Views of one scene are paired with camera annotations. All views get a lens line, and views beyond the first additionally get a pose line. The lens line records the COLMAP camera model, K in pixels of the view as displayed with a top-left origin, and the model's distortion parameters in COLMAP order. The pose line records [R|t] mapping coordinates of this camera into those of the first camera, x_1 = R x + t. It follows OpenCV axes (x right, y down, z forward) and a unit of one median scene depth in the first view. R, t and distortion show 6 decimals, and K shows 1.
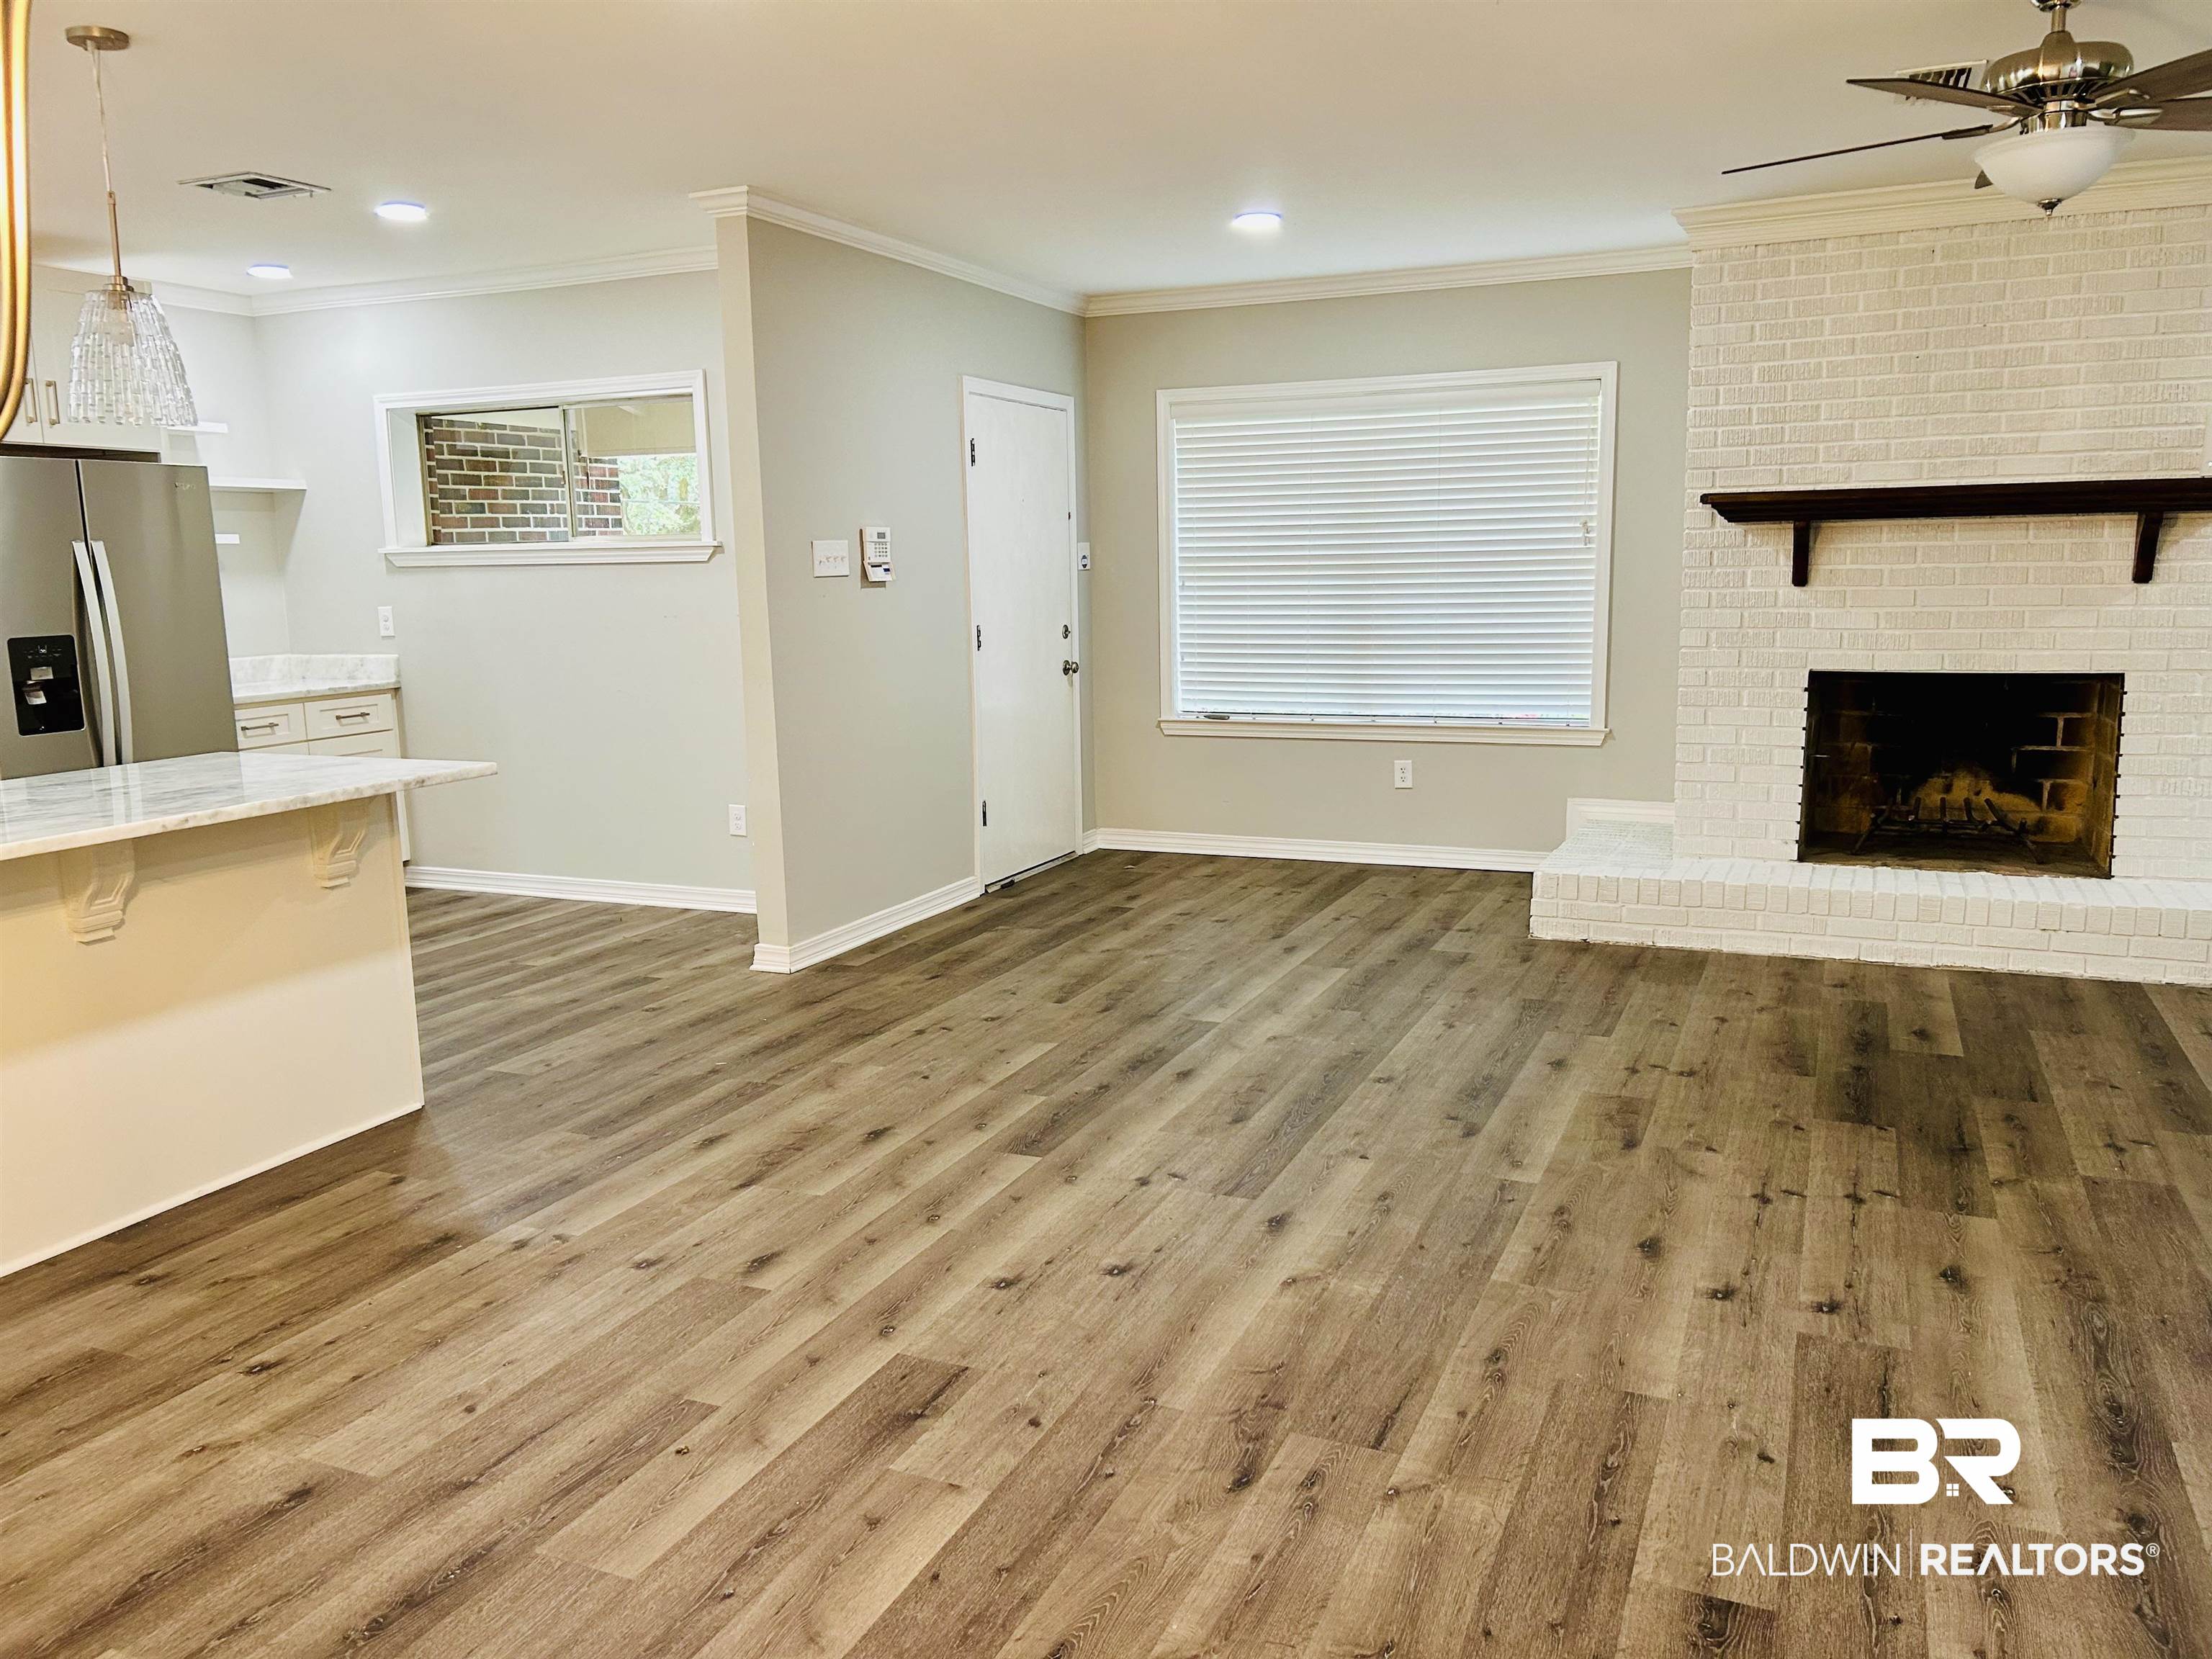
lens RADIAL K [[1669.5, 0, 1097.7], [0, 1669.5, 834.7], [0, 0, 1]] dist [0.058409, -0.067331]
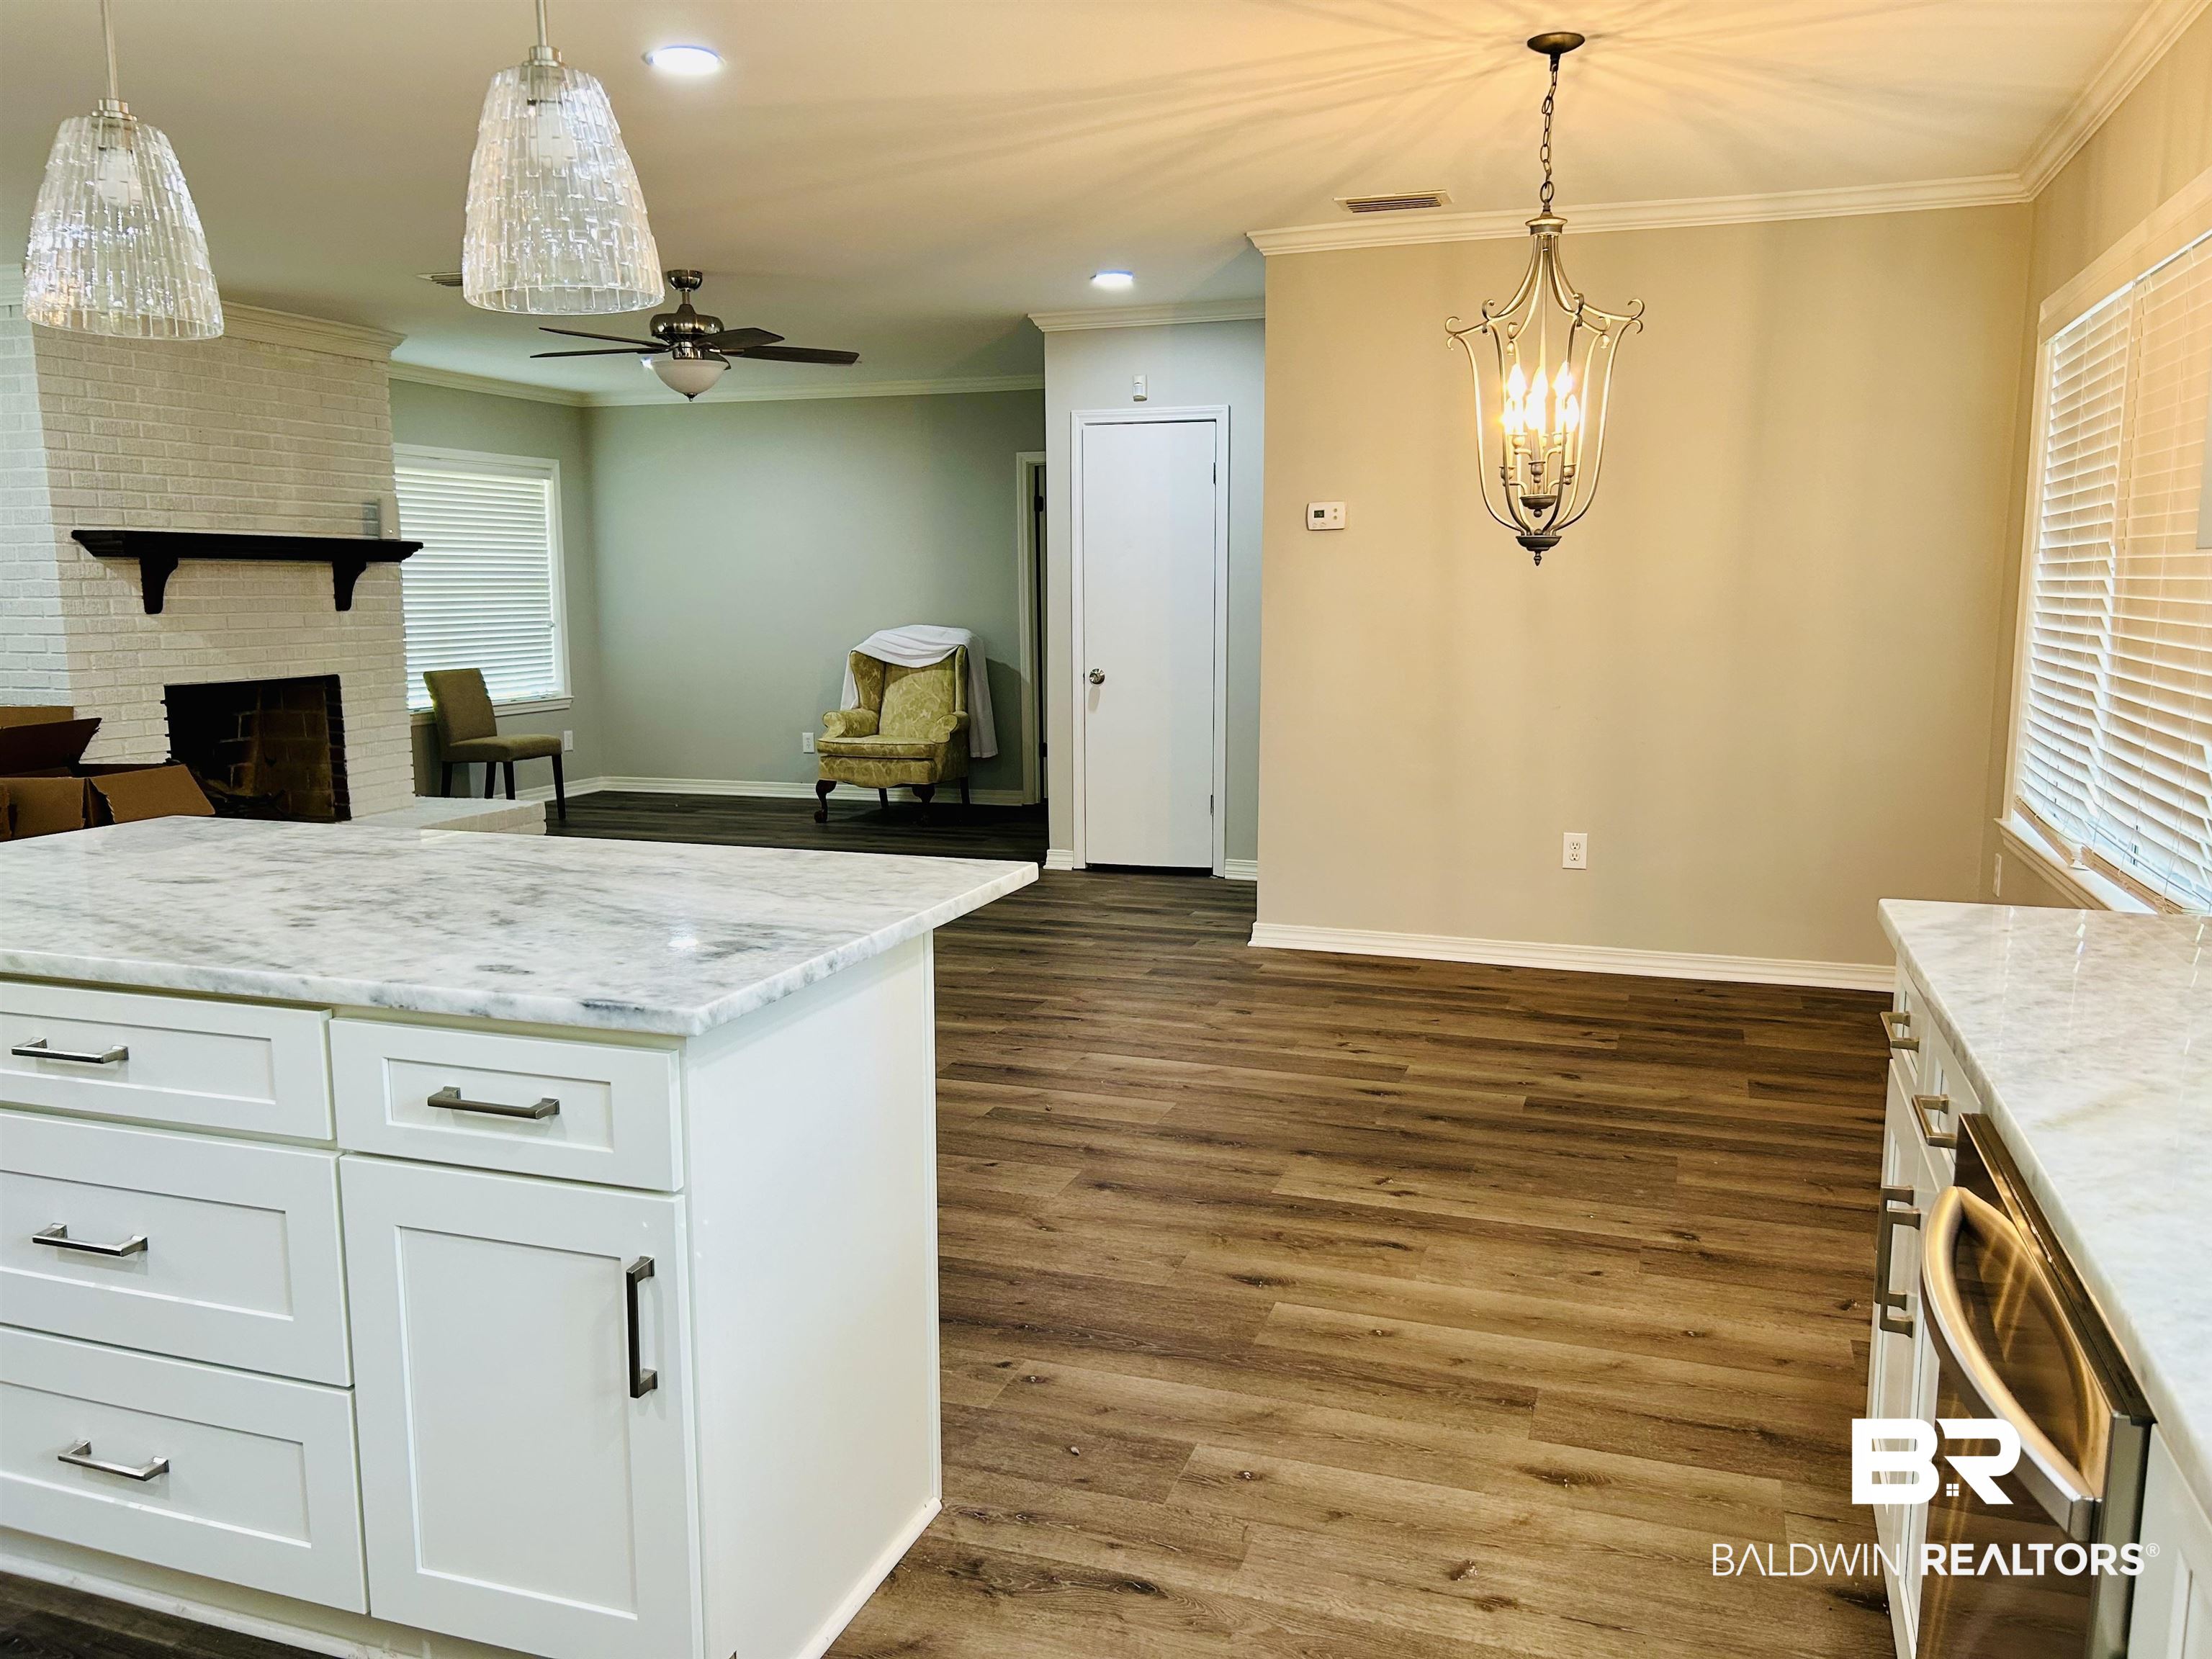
lens RADIAL K [[1669.5, 0, 1104.8], [0, 1669.5, 825.6], [0, 0, 1]] dist [0.058409, -0.067331]
pose [[-0.084609, -0.123622, 0.988716, -0.923451], [0.171481, 0.975662, 0.136665, -0.057556], [-0.981548, 0.181109, -0.061351, 0.506635]]
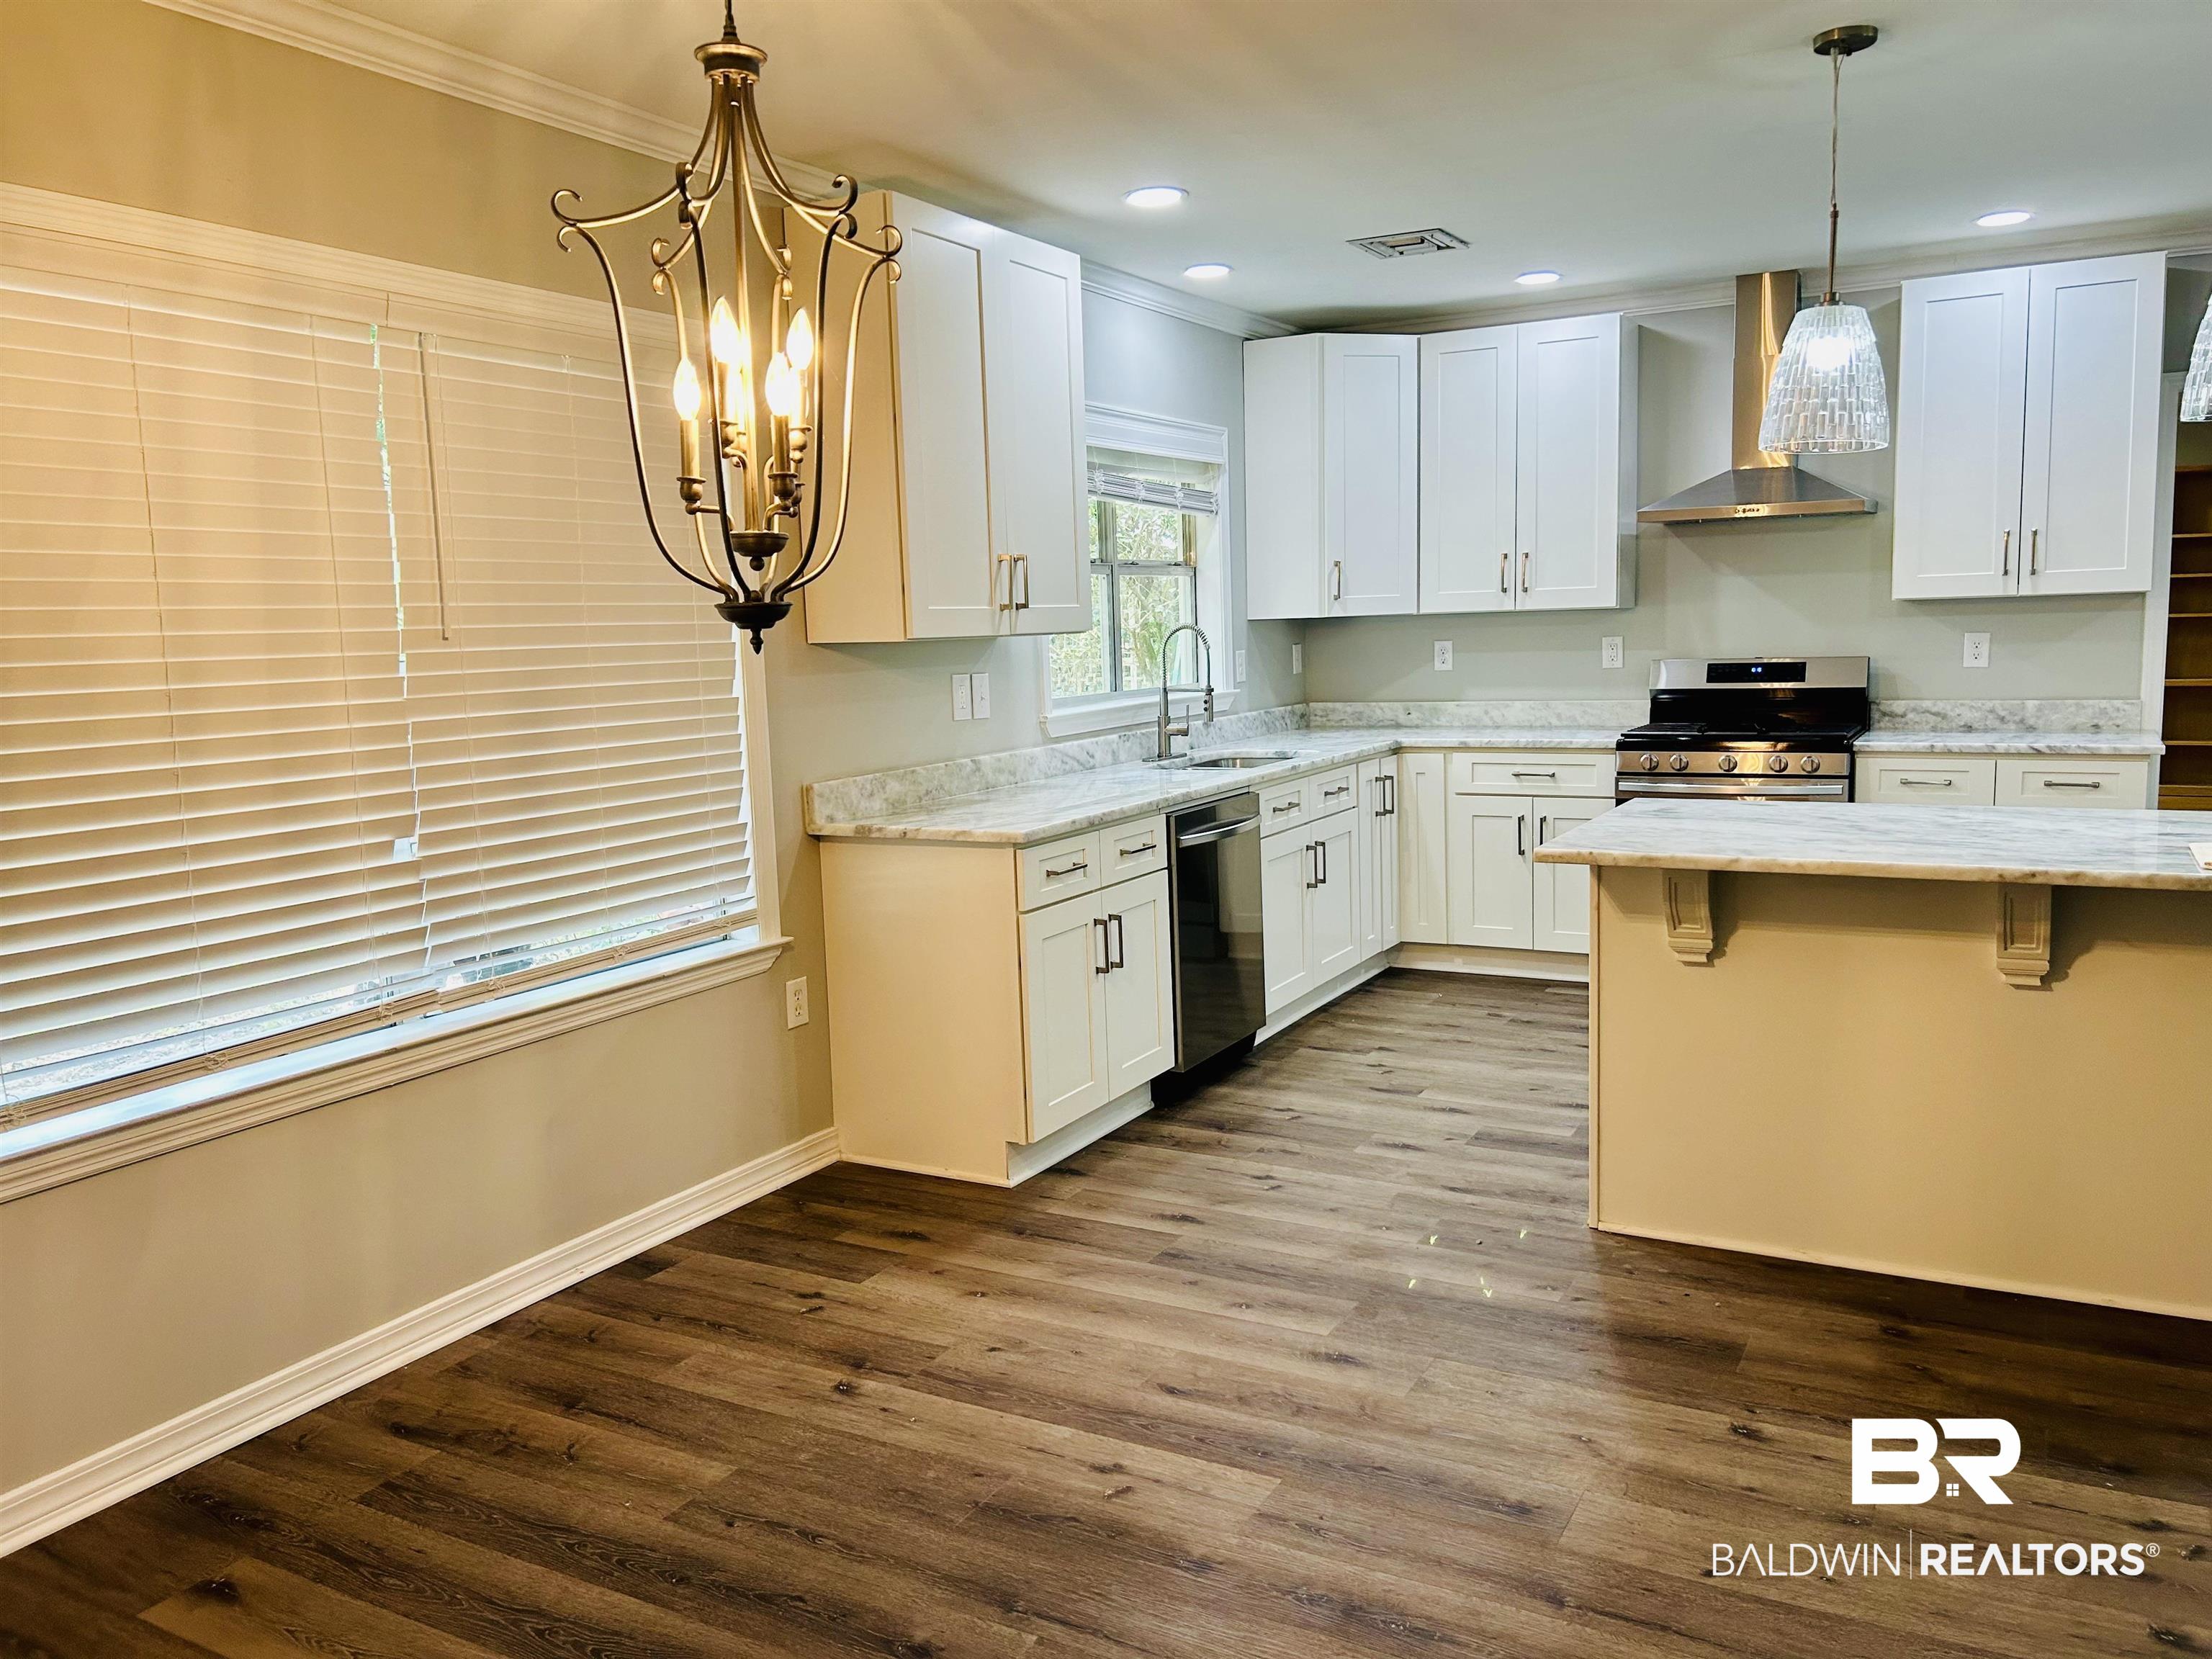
lens RADIAL K [[1669.5, 0, 1111.7], [0, 1669.5, 826.3], [0, 0, 1]] dist [0.058409, -0.067331]
pose [[-0.084543, 0.147348, -0.985465, 0.244962], [-0.131309, 0.978733, 0.157606, -0.071613], [0.987730, 0.142725, -0.063397, 0.373339]]
